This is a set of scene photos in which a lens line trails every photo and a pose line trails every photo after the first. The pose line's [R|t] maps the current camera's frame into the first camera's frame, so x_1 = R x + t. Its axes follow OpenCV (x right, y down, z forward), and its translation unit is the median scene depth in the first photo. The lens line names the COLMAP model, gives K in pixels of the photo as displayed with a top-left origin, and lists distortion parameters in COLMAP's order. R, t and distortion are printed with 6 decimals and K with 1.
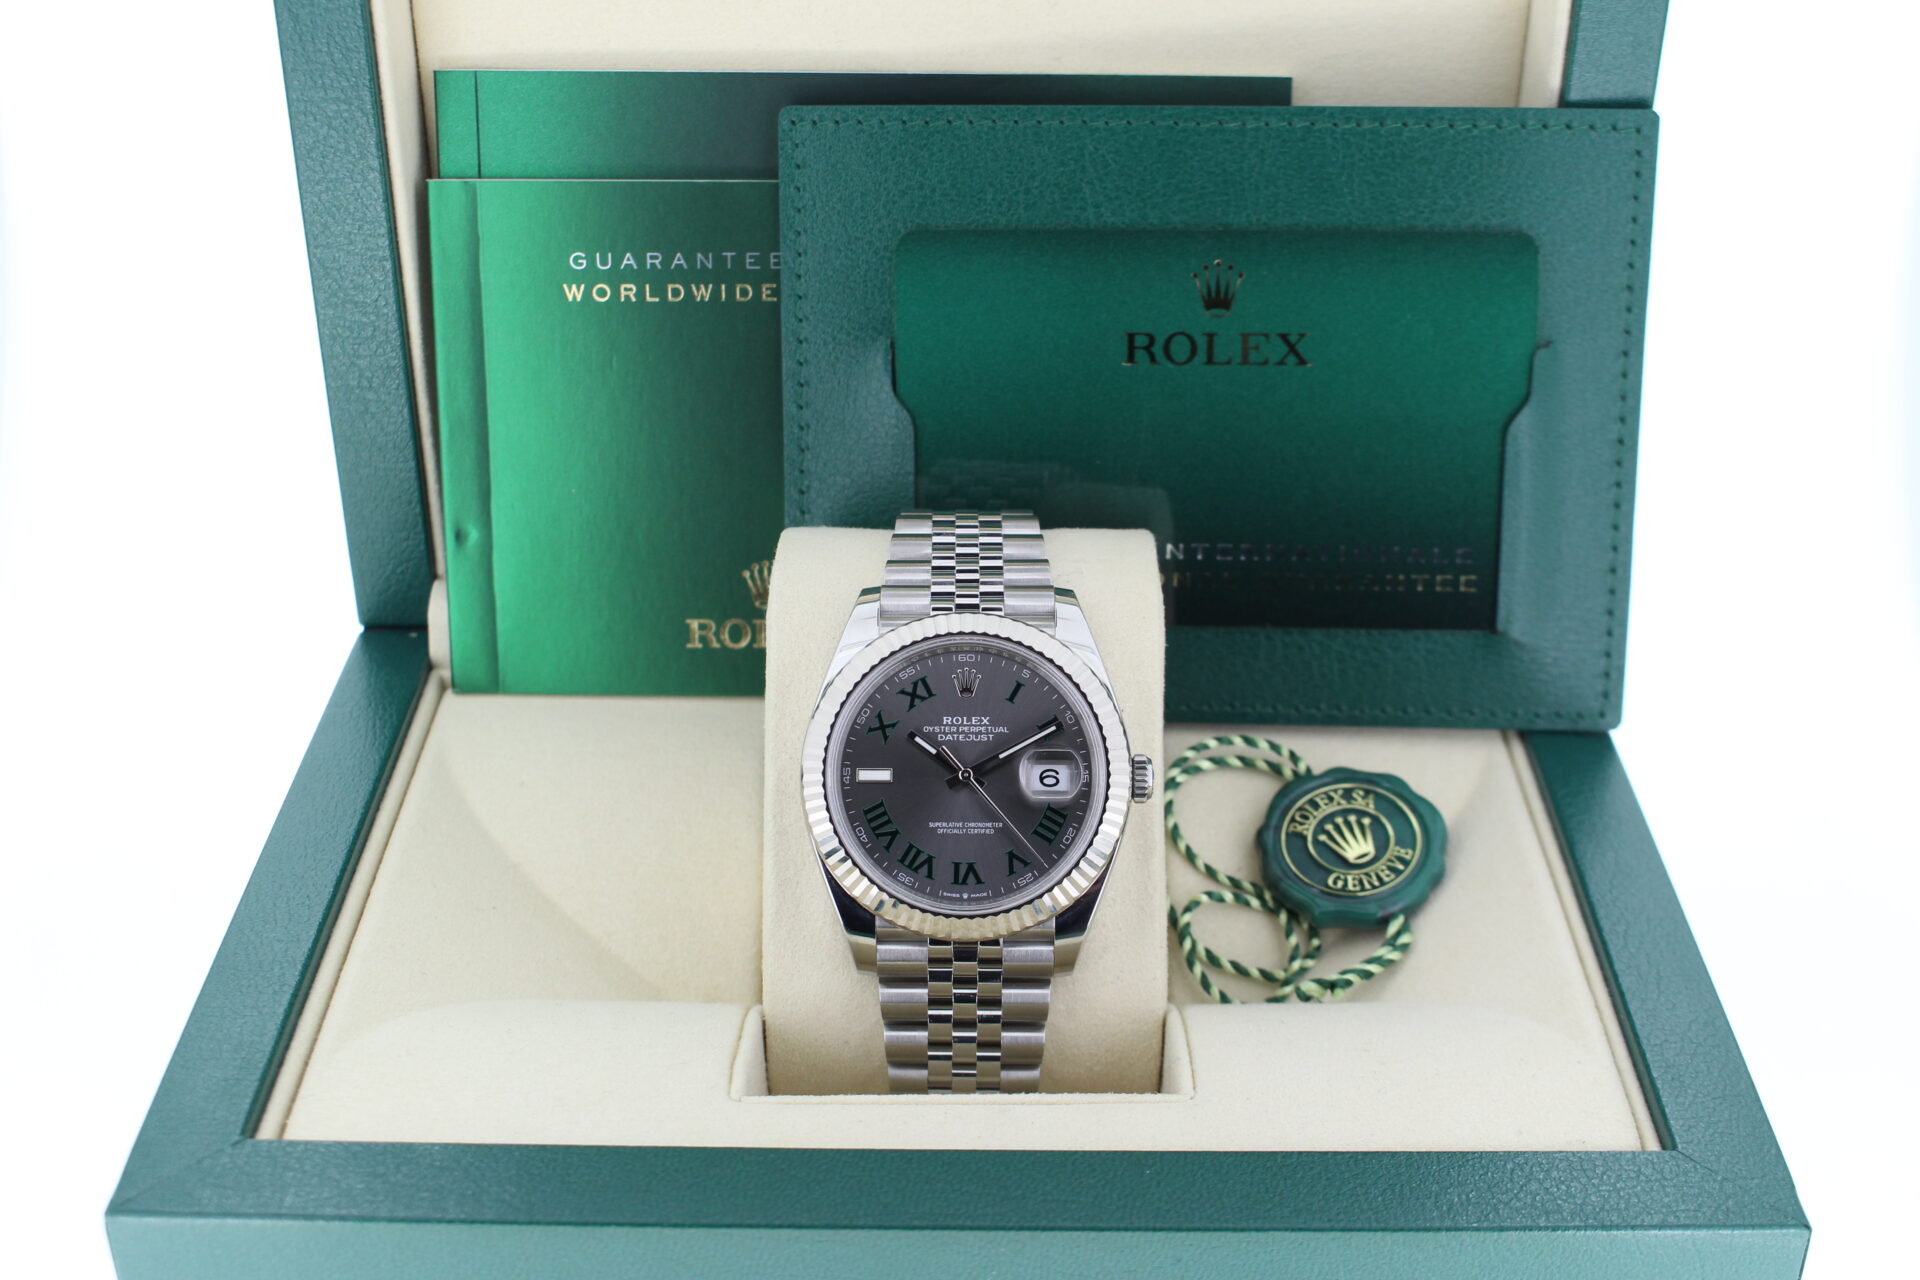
lens RADIAL K [[2496.9, 0, 960.0], [0, 2496.9, 640.0], [0, 0, 1]] dist [-0.294704, -0.012162]
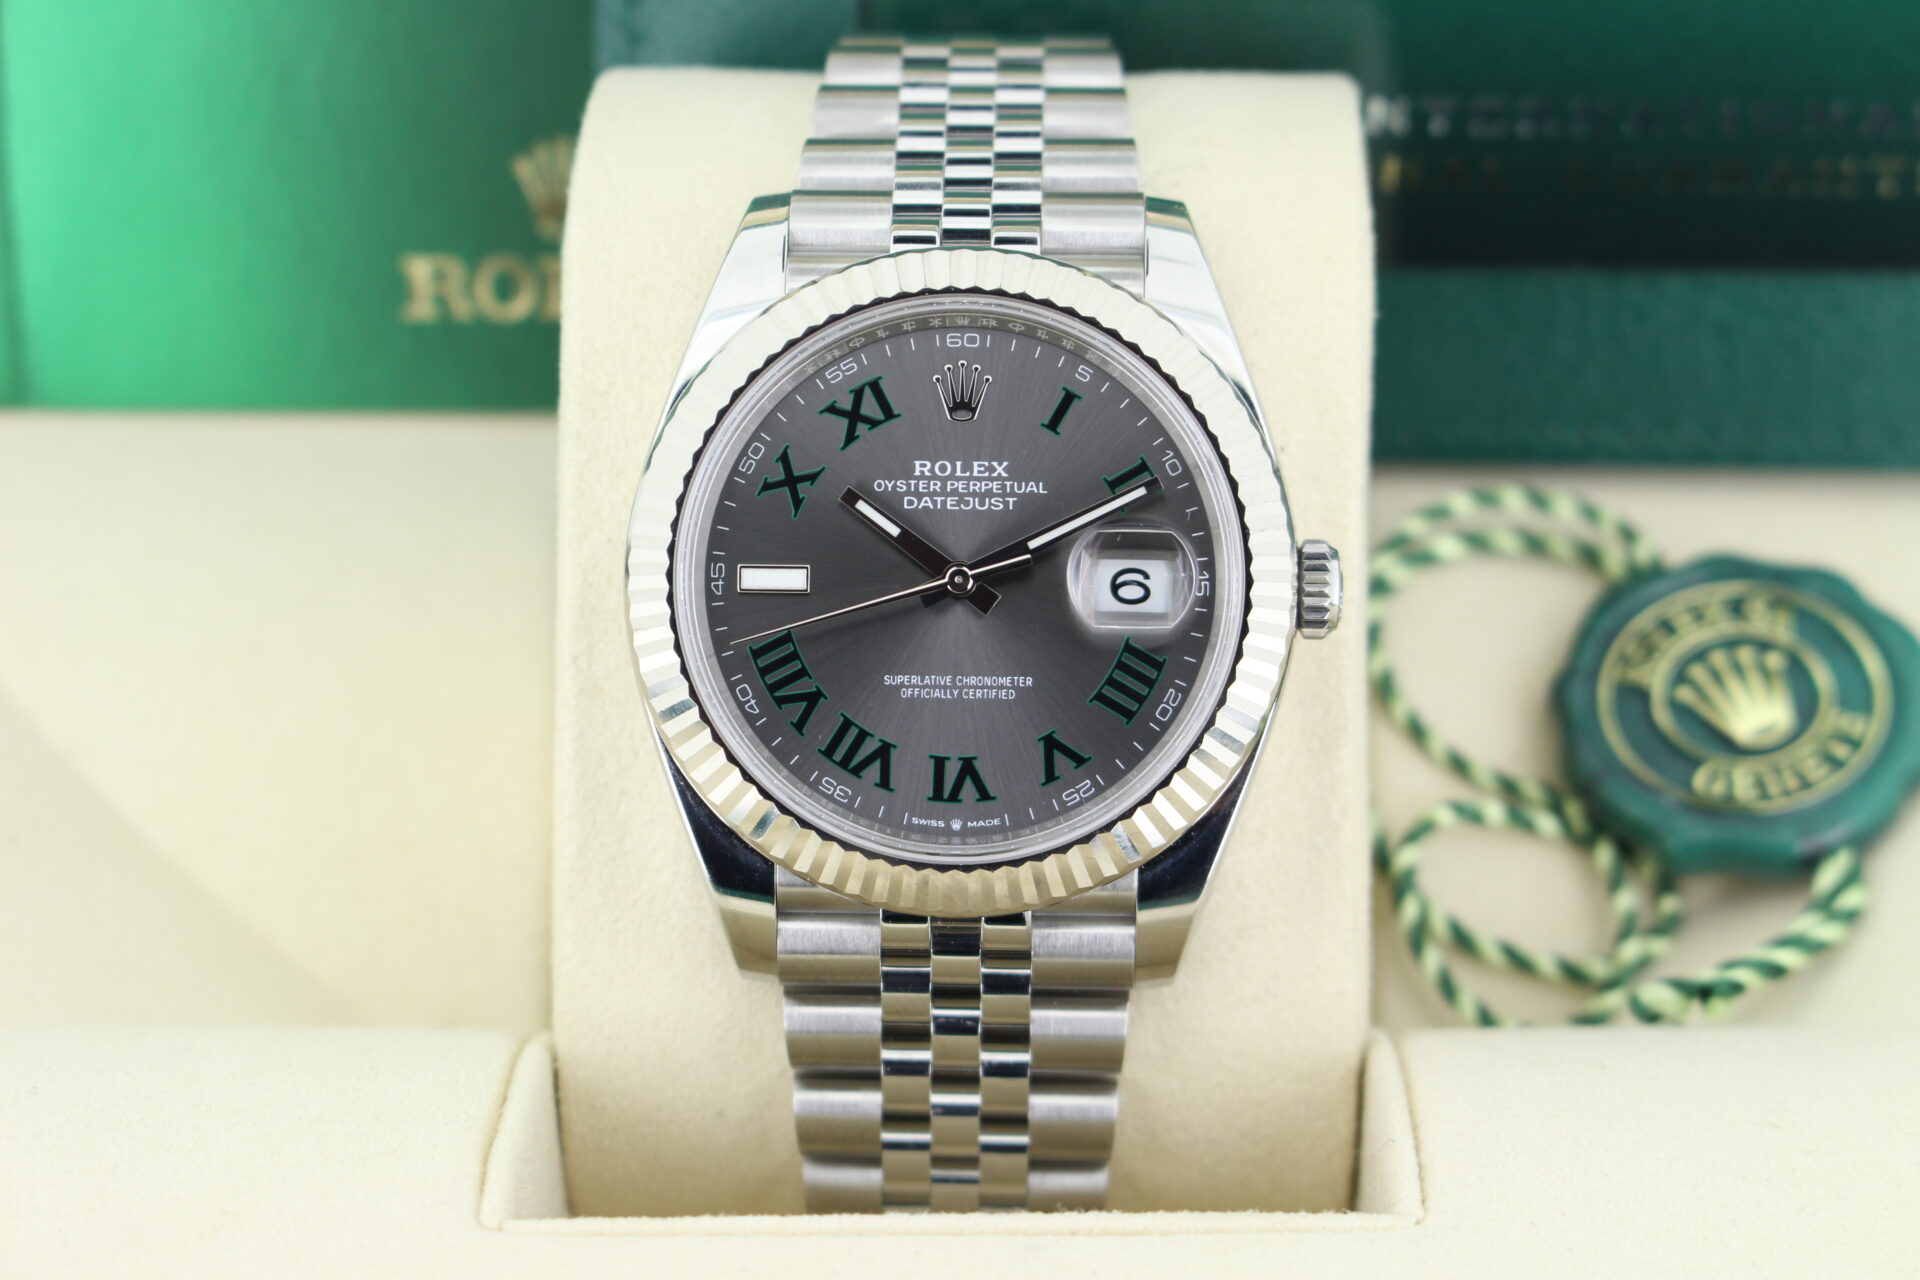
lens RADIAL K [[4315.2, 0, 961.1], [0, 4315.2, 683.9], [0, 0, 1]] dist [0.143103, 0.533275]
pose [[0.999830, 0.007441, -0.016878, 0.016962], [-0.005854, 0.995722, 0.092211, -0.003881], [0.017492, -0.092096, 0.995596, 0.147033]]
